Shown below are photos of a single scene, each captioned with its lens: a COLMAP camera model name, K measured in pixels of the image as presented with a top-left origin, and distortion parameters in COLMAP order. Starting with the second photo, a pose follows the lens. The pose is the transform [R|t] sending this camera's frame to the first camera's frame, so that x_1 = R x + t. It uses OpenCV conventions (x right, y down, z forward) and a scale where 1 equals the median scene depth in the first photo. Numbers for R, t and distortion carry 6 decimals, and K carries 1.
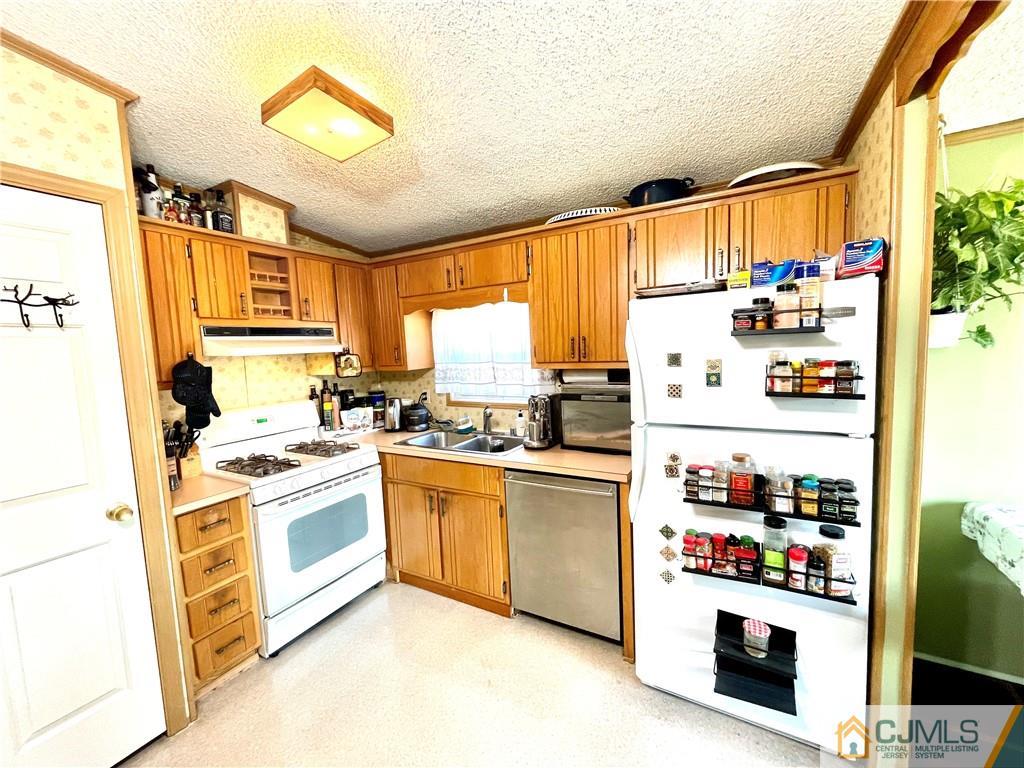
lens RADIAL K [[415.2, 0, 508.2], [0, 415.2, 384.1], [0, 0, 1]] dist [-0.003634, -0.000370]
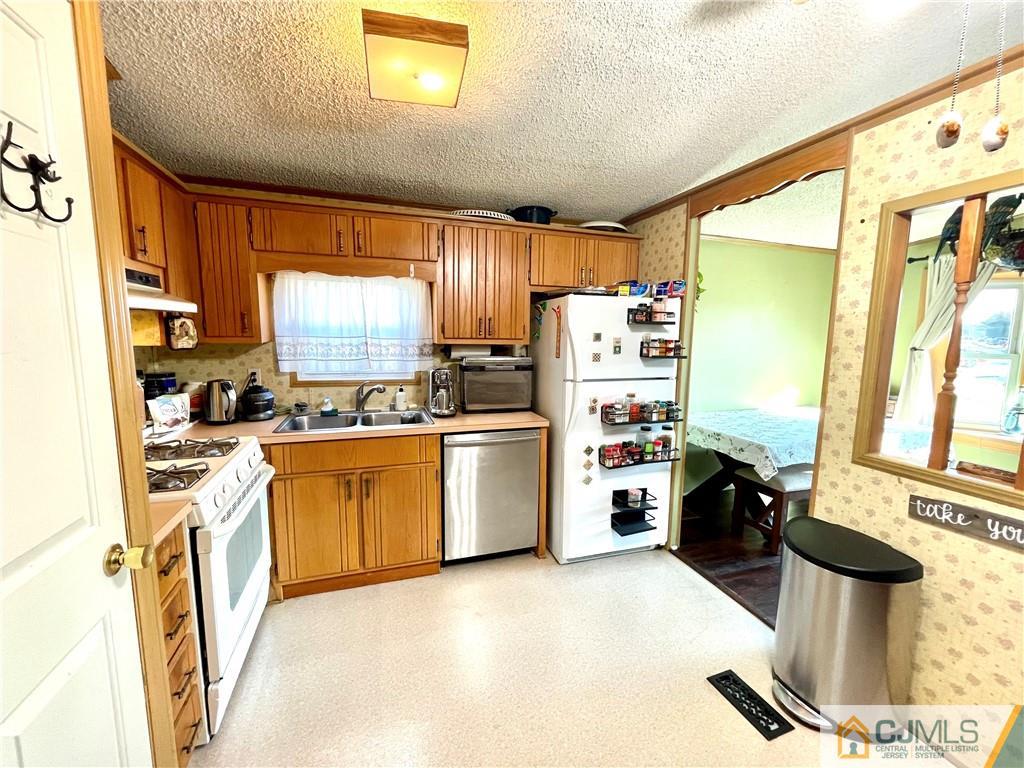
lens RADIAL K [[415.2, 0, 509.5], [0, 415.2, 385.2], [0, 0, 1]] dist [-0.003634, -0.000370]
pose [[0.666903, -0.042970, 0.743904, -0.682310], [0.023901, 0.999056, 0.036282, 0.039563], [-0.744761, -0.006417, 0.667300, 0.146773]]
